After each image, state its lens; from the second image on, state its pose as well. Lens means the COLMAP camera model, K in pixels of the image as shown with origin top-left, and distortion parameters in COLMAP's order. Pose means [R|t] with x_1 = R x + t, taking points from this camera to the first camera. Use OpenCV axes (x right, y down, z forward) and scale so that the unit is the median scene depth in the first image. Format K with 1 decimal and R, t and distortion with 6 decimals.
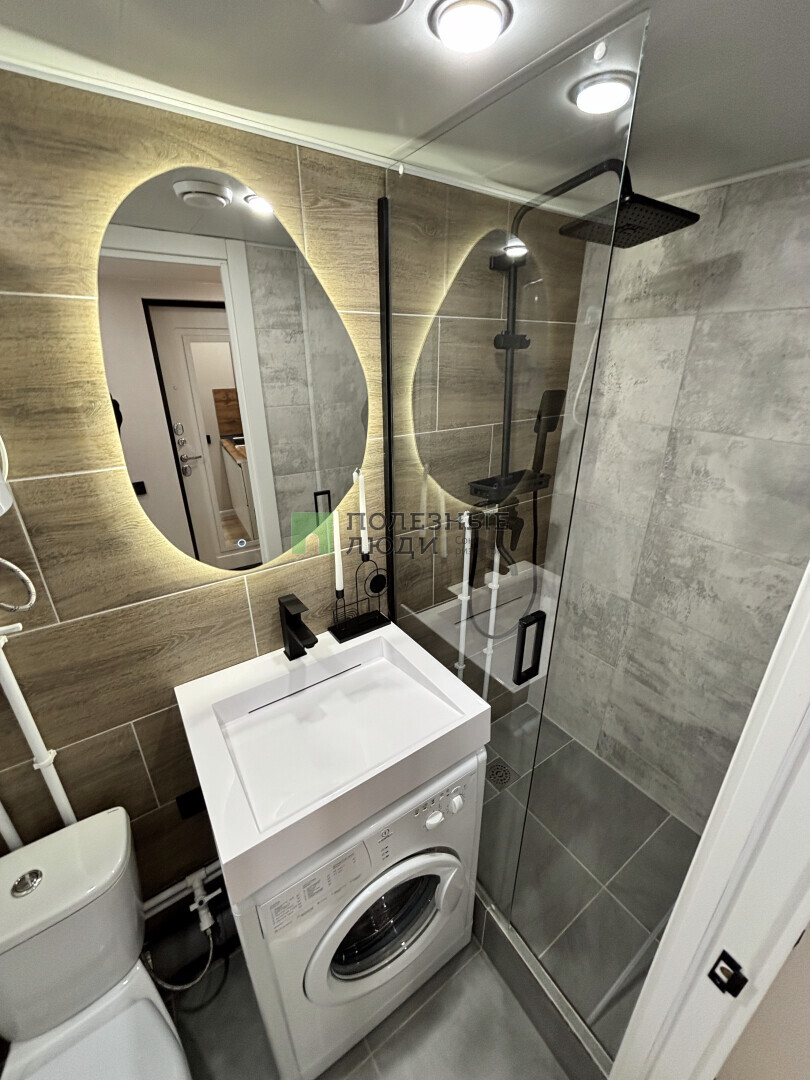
lens RADIAL K [[439.1, 0, 410.6], [0, 439.1, 535.5], [0, 0, 1]] dist [-0.003646, 0.002030]
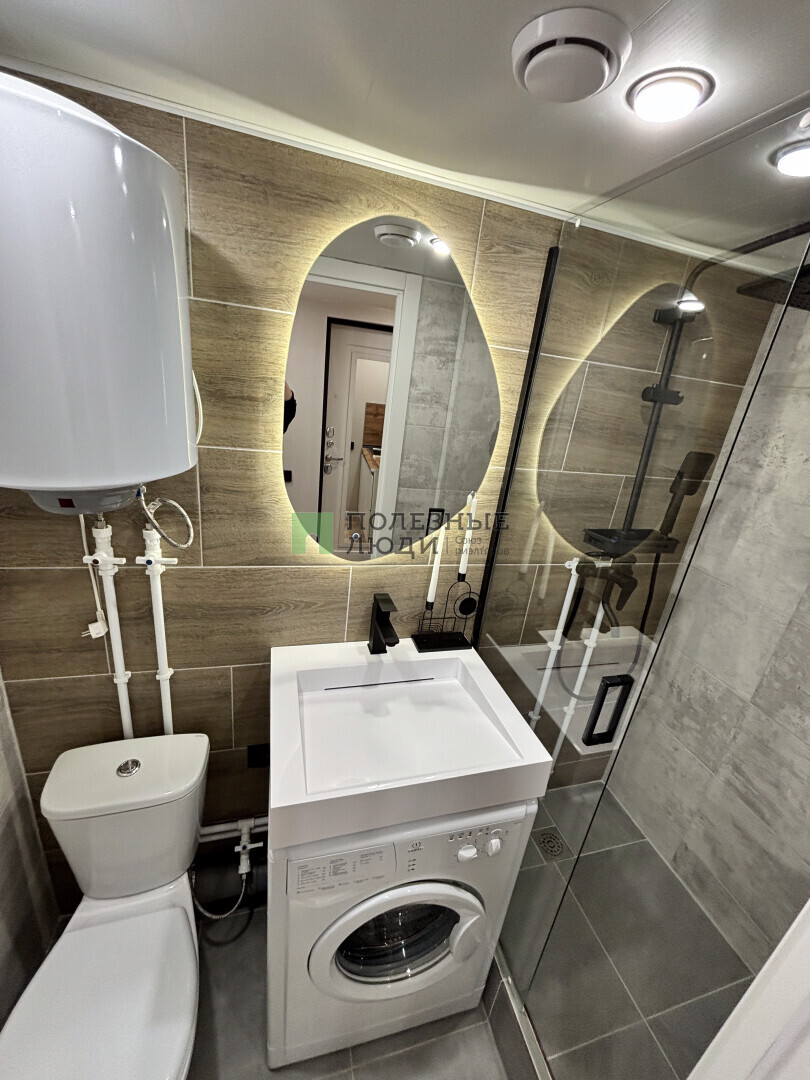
lens RADIAL K [[439.1, 0, 409.3], [0, 439.1, 535.2], [0, 0, 1]] dist [-0.003646, 0.002030]
pose [[0.941981, 0.217444, -0.255712, 0.023209], [-0.233411, 0.971802, -0.033461, 0.016952], [0.241226, 0.091206, 0.966174, -0.034734]]
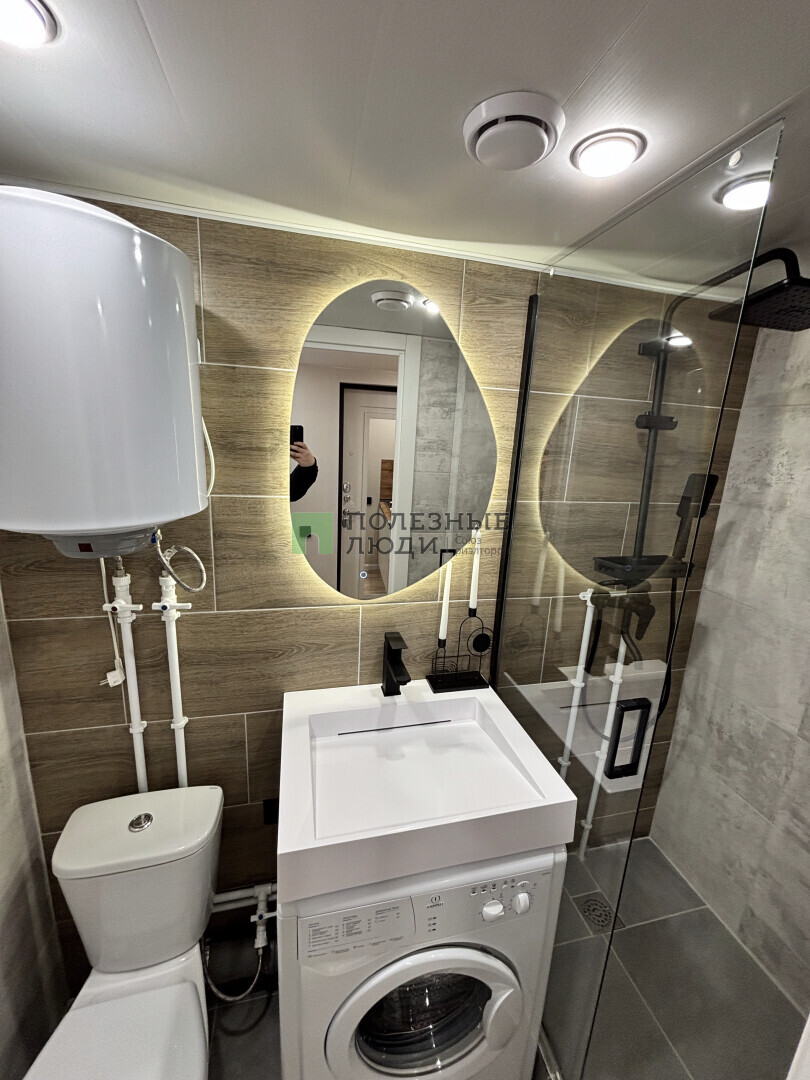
lens RADIAL K [[439.1, 0, 409.1], [0, 439.1, 536.0], [0, 0, 1]] dist [-0.003646, 0.002030]
pose [[0.935104, 0.129093, -0.330024, 0.076052], [-0.185311, 0.971941, -0.144881, 0.053541], [0.302061, 0.196636, 0.932788, -0.034098]]
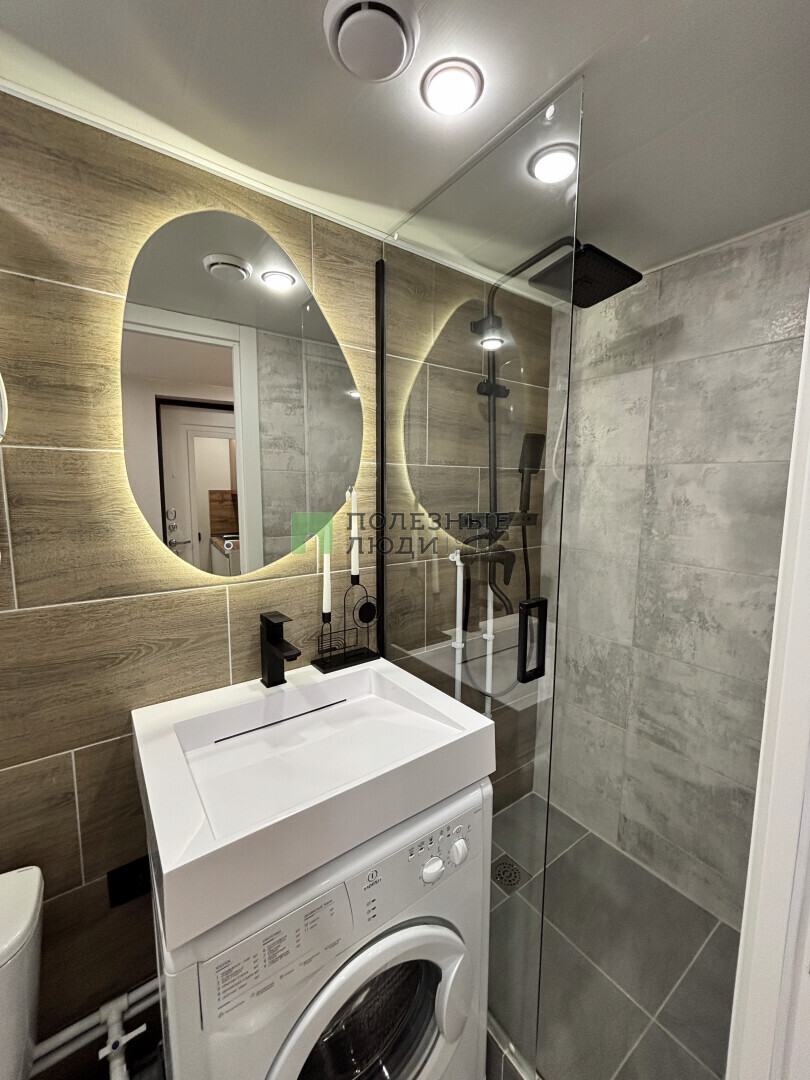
lens RADIAL K [[439.1, 0, 410.3], [0, 439.1, 537.2], [0, 0, 1]] dist [-0.003646, 0.002030]
pose [[0.999536, 0.003515, 0.030243, -0.011777], [0.005057, 0.960342, -0.278778, 0.239363], [-0.030024, 0.278801, 0.959879, 0.047855]]
